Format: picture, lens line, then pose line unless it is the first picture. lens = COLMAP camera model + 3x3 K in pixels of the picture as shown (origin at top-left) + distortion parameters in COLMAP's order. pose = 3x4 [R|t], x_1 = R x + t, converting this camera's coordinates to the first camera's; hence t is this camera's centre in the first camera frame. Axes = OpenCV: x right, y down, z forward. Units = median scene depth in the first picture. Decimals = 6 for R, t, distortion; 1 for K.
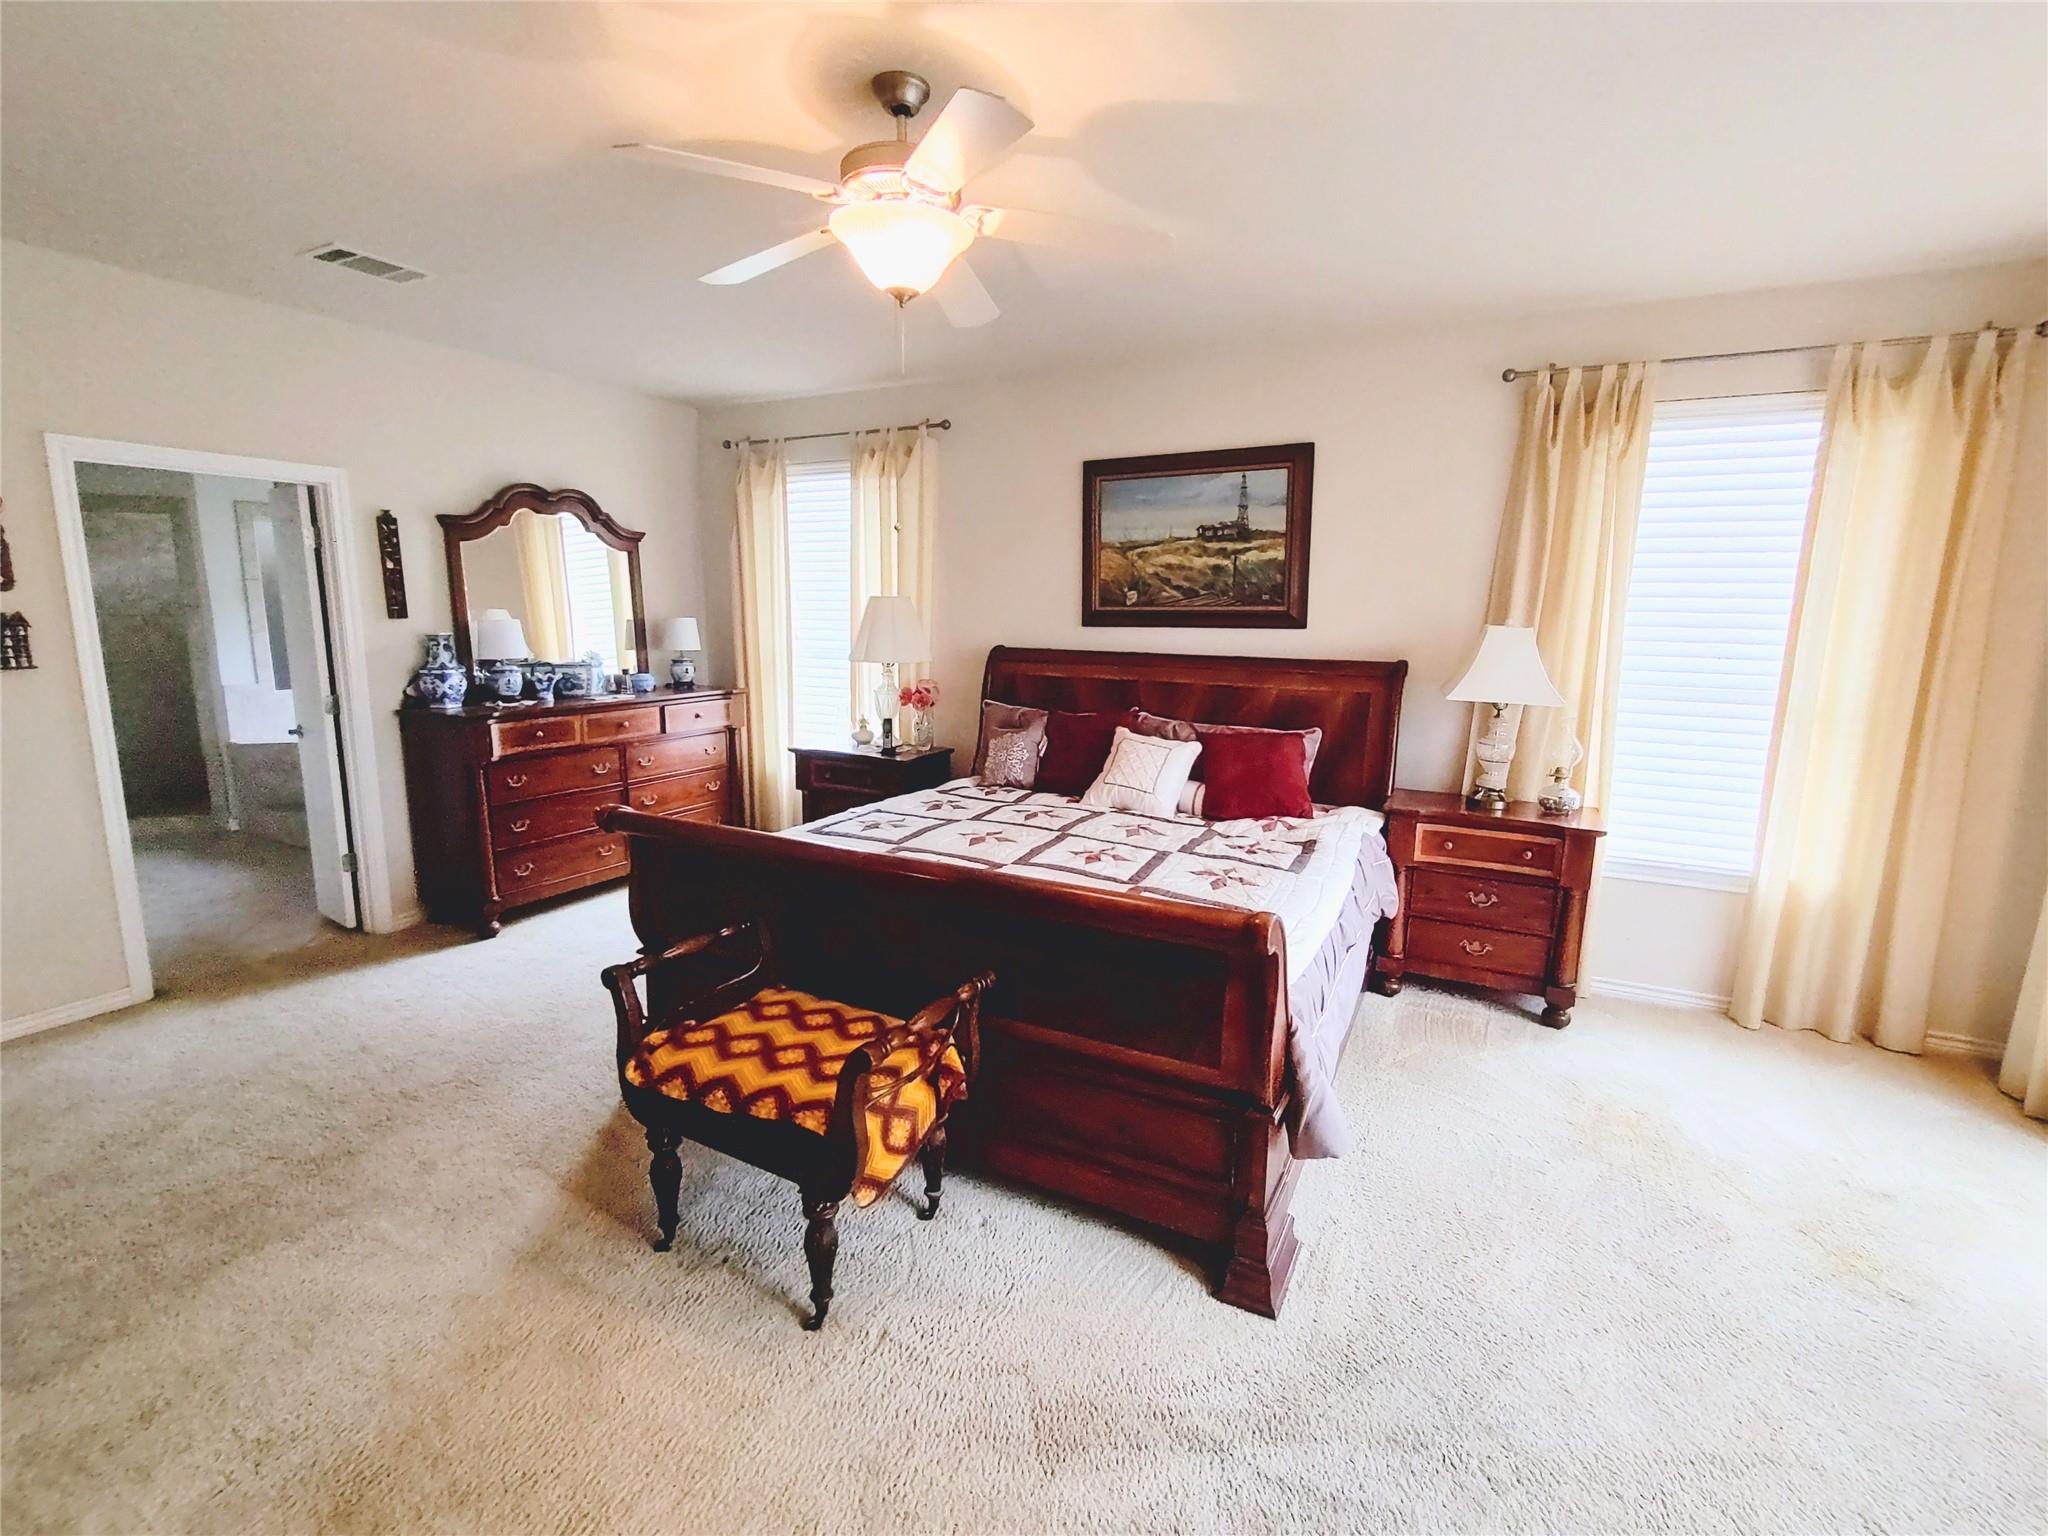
lens RADIAL K [[936.7, 0, 1024.0], [0, 936.7, 768.0], [0, 0, 1]] dist [0.000100, -0.000448]
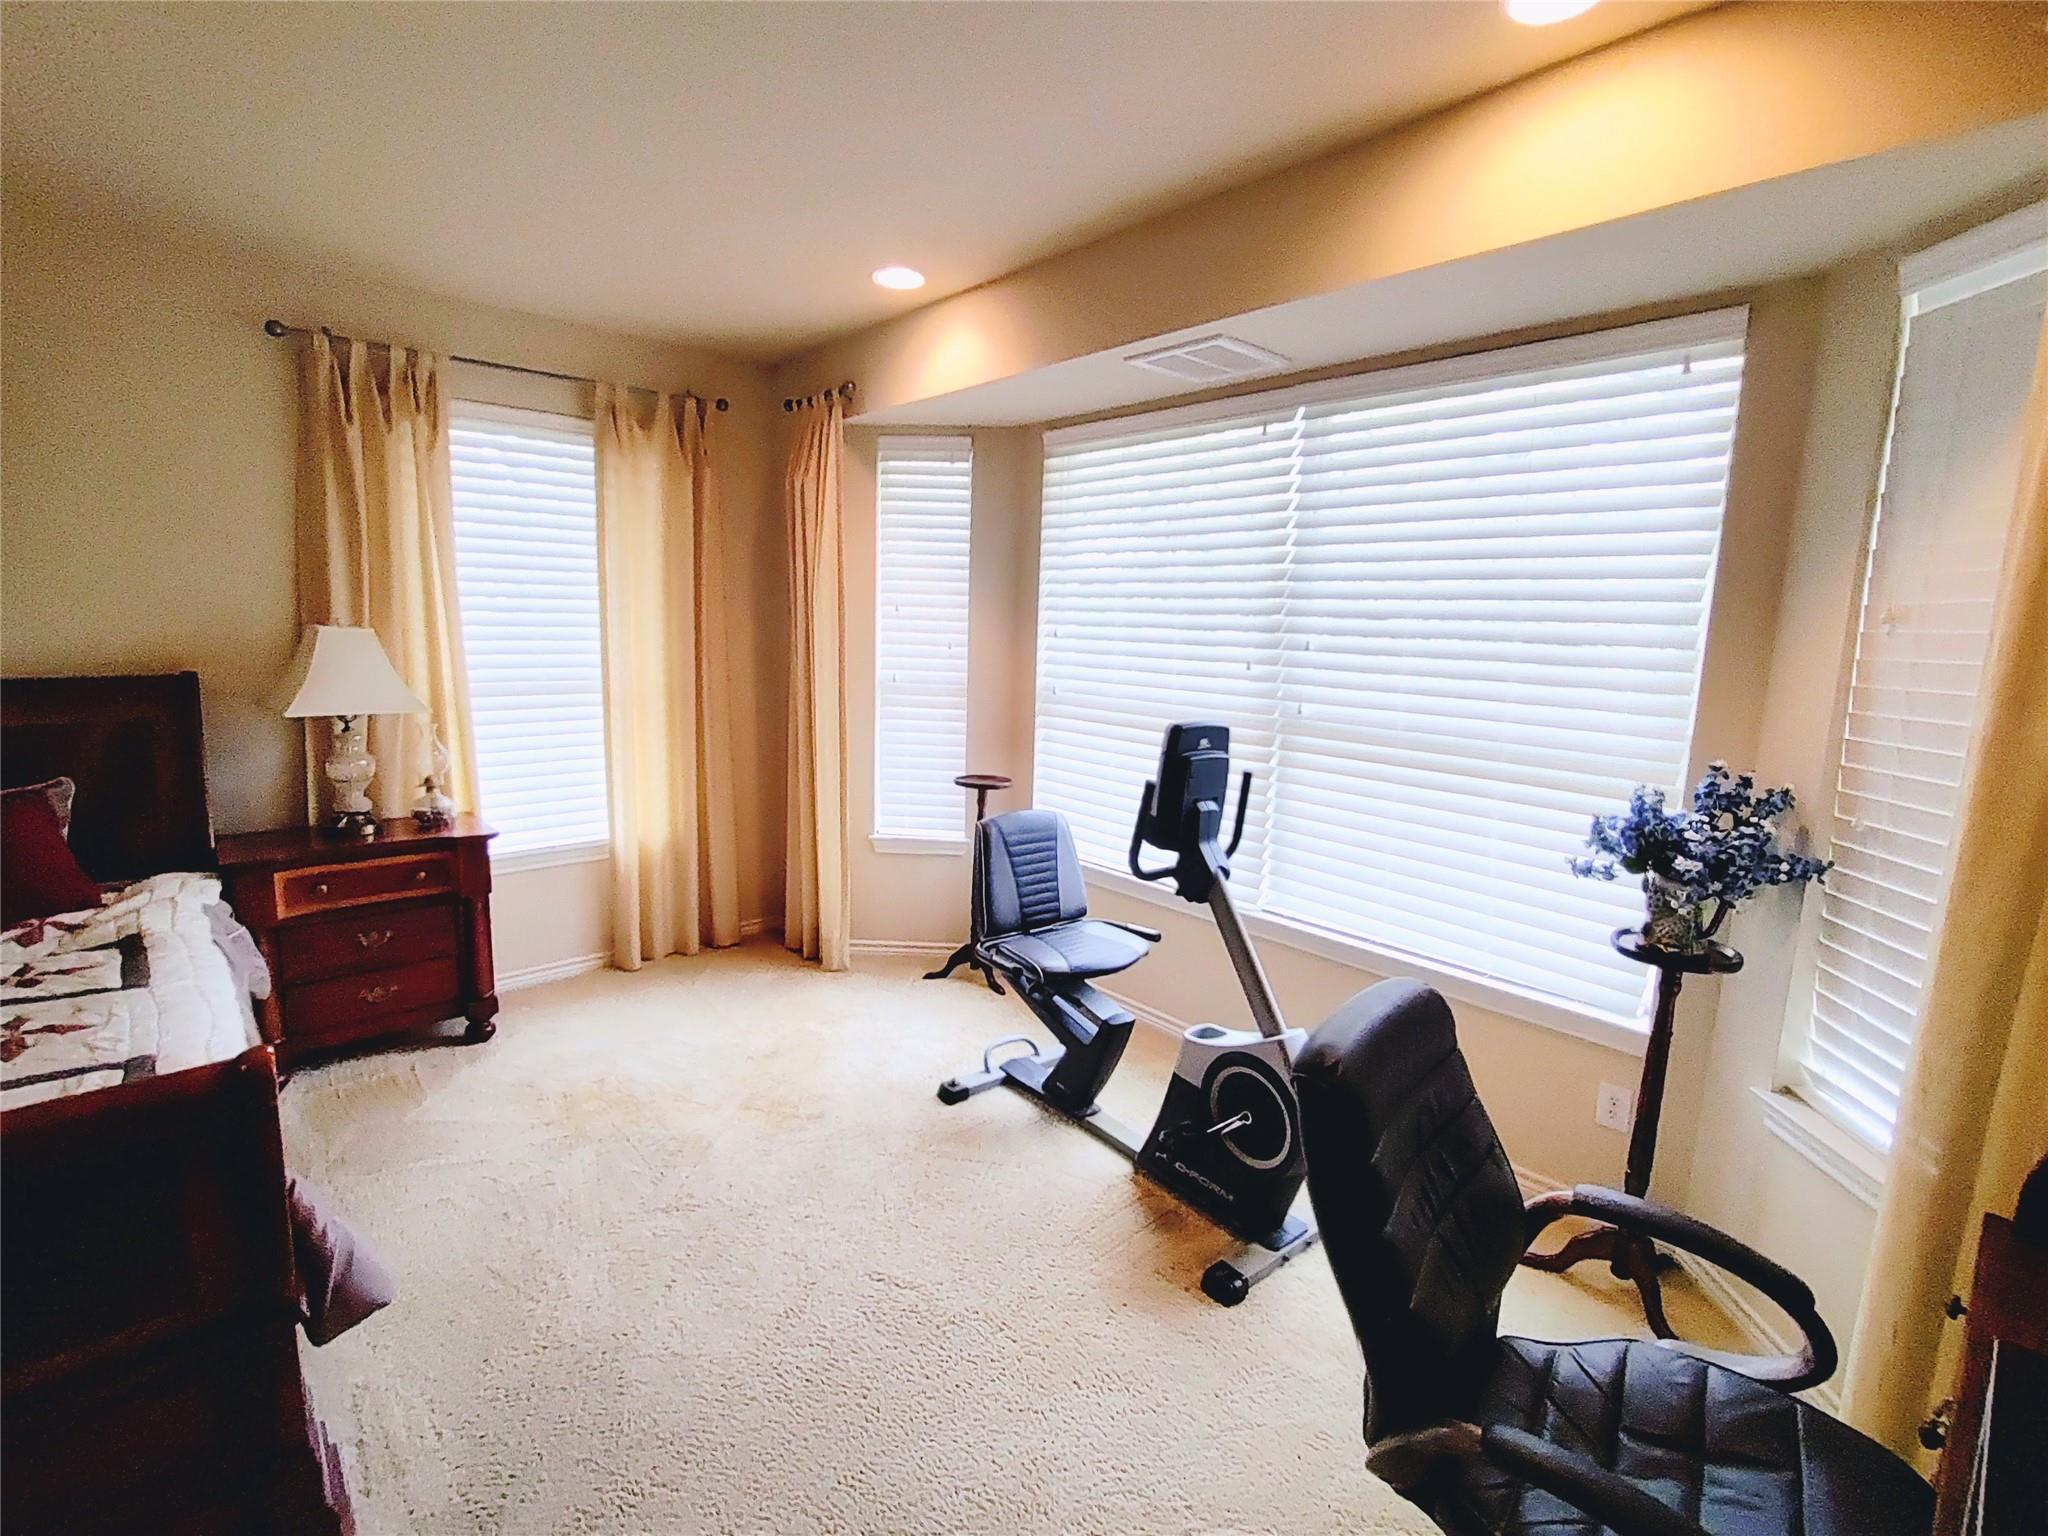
lens RADIAL K [[936.7, 0, 1025.5], [0, 936.7, 774.9], [0, 0, 1]] dist [0.000190, 0.000507]
pose [[0.347237, -0.163729, 0.923374, -0.087310], [0.145805, 0.982093, 0.119311, -0.026665], [-0.926373, 0.093204, 0.364892, 0.104311]]
